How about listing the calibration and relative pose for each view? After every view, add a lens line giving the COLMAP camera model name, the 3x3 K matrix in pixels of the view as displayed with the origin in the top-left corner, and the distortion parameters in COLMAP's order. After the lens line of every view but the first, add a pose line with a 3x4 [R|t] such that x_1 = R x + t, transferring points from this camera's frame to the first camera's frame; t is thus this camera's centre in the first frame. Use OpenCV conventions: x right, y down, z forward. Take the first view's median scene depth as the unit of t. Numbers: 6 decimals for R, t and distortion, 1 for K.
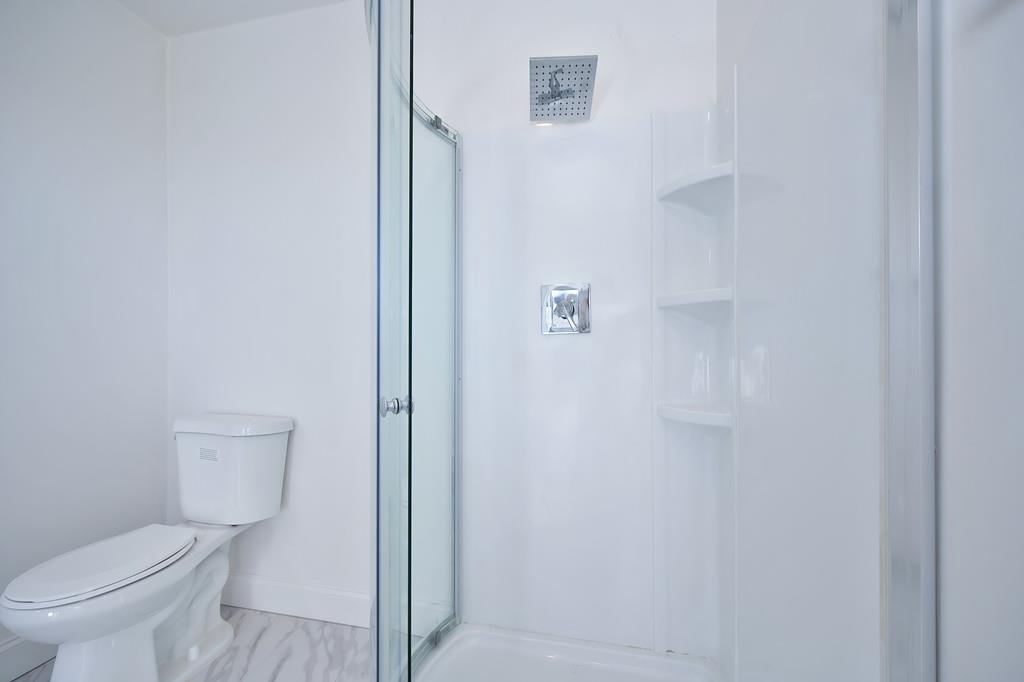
lens RADIAL K [[412.0, 0, 513.9], [0, 412.0, 347.2], [0, 0, 1]] dist [0.000429, 0.000076]
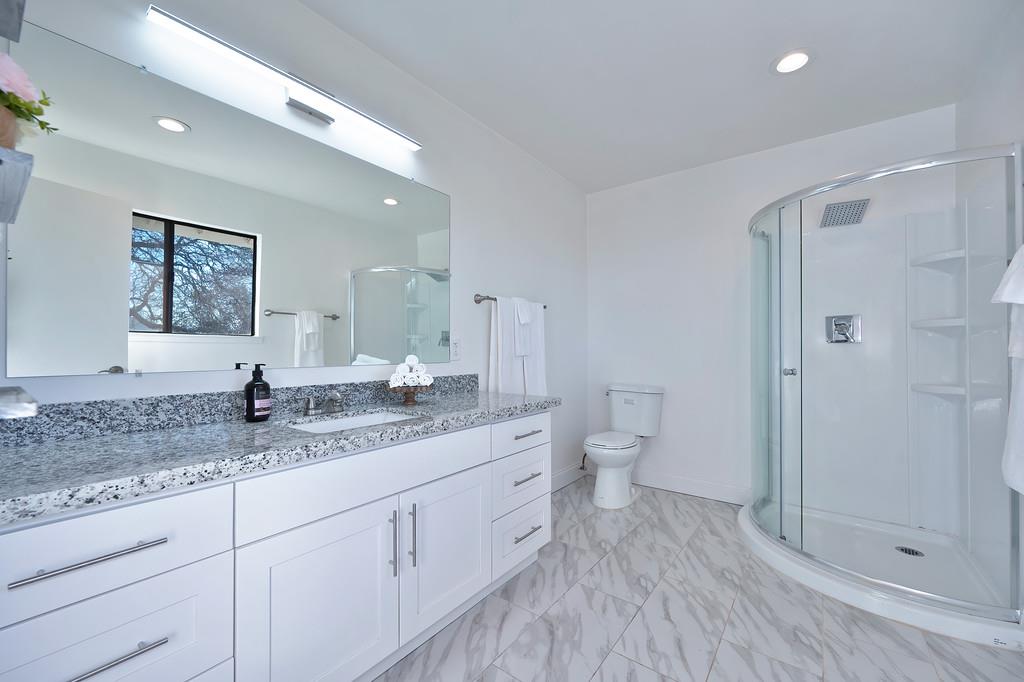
lens RADIAL K [[409.4, 0, 511.7], [0, 409.4, 345.3], [0, 0, 1]] dist [0.001780, -0.000211]
pose [[0.932056, -0.009526, -0.362189, -0.588267], [0.008060, 0.999952, -0.005559, -0.016781], [0.362225, 0.002262, 0.932088, -1.215413]]
